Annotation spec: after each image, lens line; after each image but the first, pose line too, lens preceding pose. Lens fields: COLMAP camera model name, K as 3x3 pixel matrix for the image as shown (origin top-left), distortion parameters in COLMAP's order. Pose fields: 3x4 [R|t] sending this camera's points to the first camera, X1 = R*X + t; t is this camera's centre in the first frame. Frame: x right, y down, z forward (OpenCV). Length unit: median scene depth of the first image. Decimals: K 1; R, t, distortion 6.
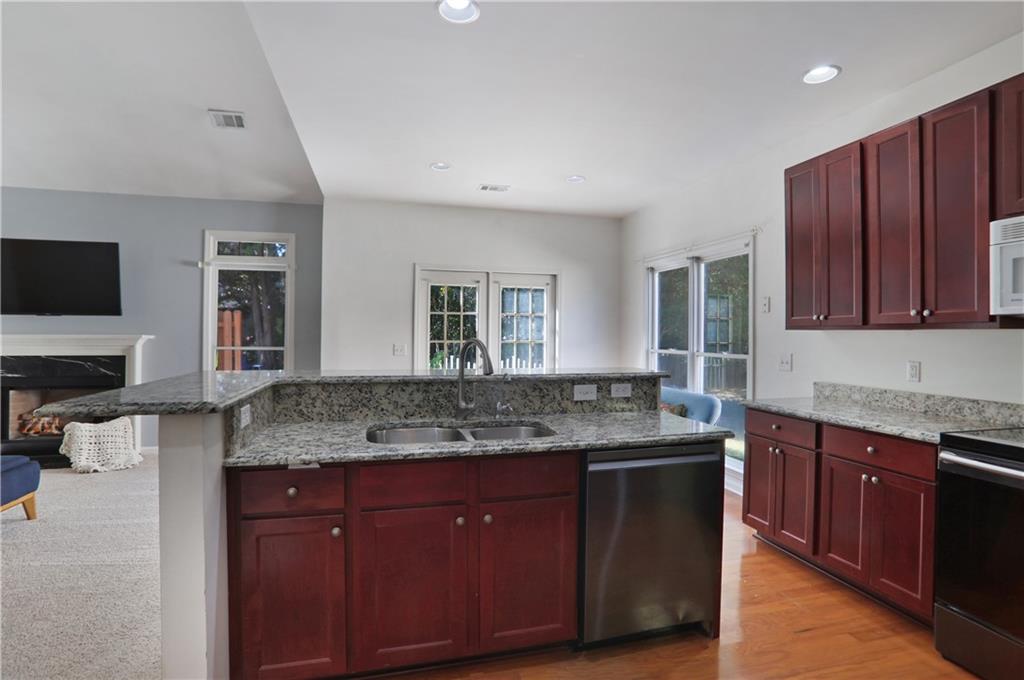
lens RADIAL K [[527.4, 0, 514.2], [0, 527.4, 333.0], [0, 0, 1]] dist [-0.062895, 0.031602]
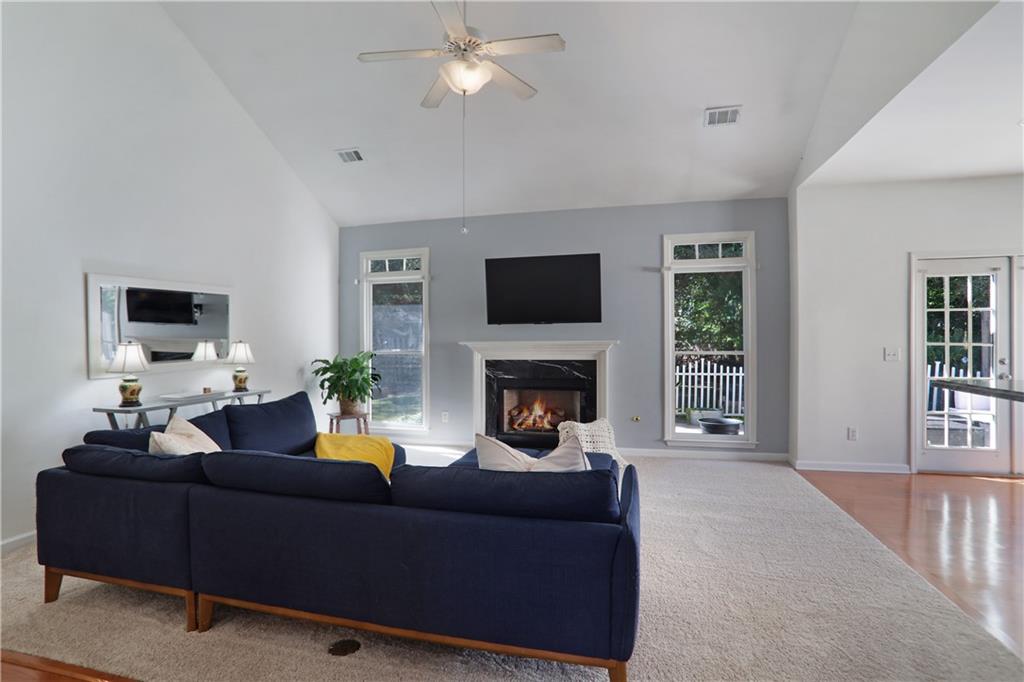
lens RADIAL K [[527.4, 0, 506.6], [0, 527.4, 341.8], [0, 0, 1]] dist [-0.062895, 0.031602]
pose [[0.880799, -0.009836, -0.473388, -0.384736], [0.016566, 0.999812, 0.010050, -0.007332], [0.473201, -0.016694, 0.880796, -0.041775]]
